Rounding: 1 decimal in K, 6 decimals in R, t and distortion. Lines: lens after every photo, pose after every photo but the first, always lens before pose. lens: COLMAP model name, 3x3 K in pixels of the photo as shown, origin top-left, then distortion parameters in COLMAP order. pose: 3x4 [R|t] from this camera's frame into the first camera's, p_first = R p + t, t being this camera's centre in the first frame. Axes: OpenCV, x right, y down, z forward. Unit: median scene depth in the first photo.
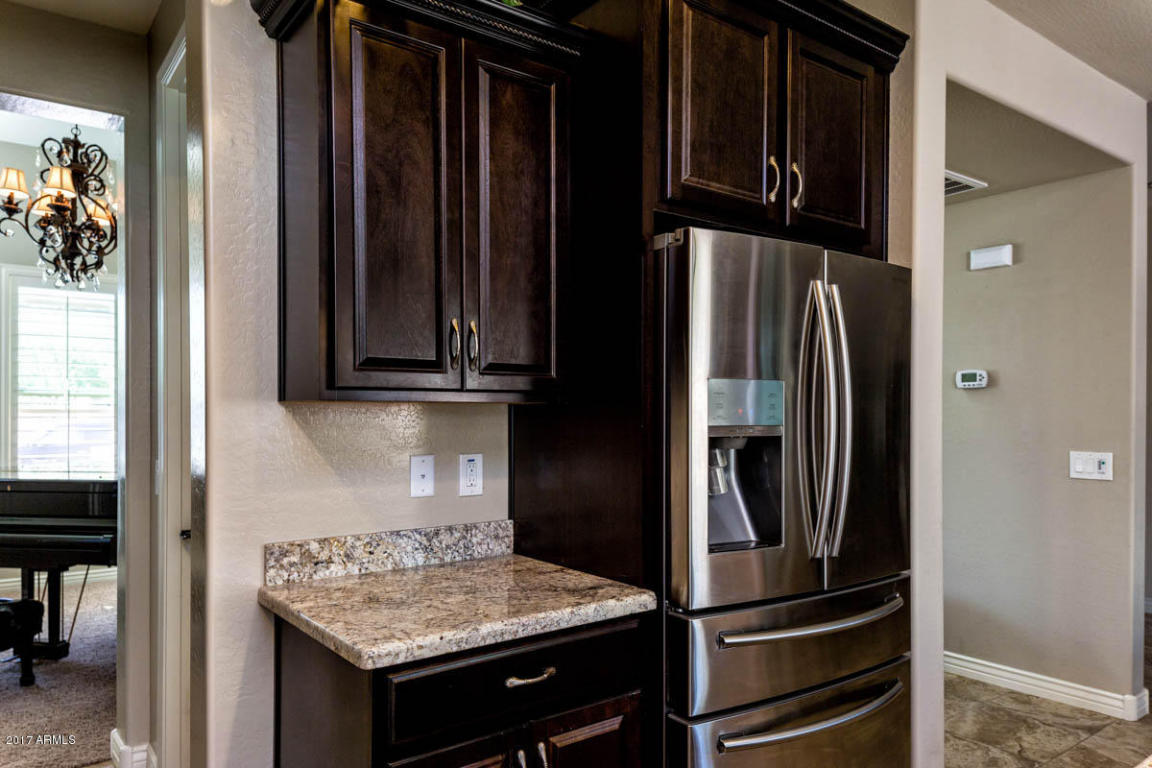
lens RADIAL K [[780.8, 0, 576.7], [0, 780.8, 414.6], [0, 0, 1]] dist [0.067135, -0.061856]
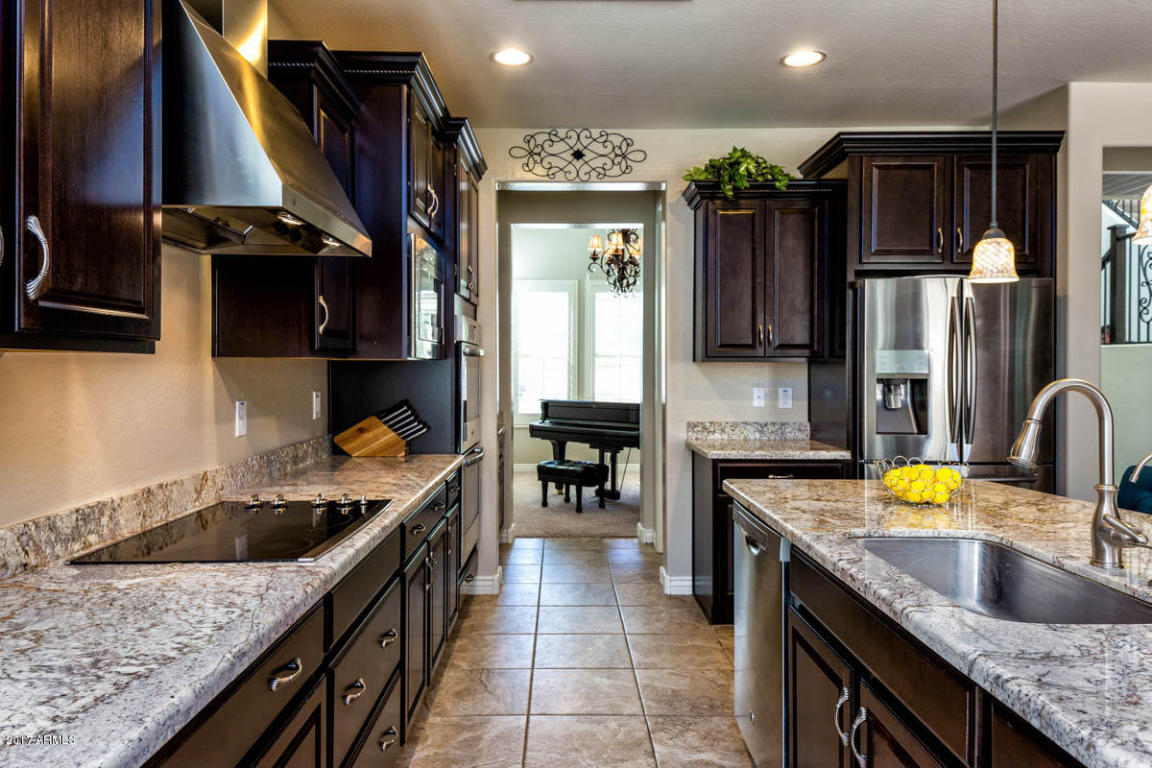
lens RADIAL K [[780.1, 0, 572.7], [0, 780.1, 366.4], [0, 0, 1]] dist [0.007610, -0.065090]
pose [[0.808325, 0.000913, -0.588735, 0.515997], [-0.004005, 0.999984, -0.003947, 0.004906], [0.588722, 0.005548, 0.808316, -0.808264]]
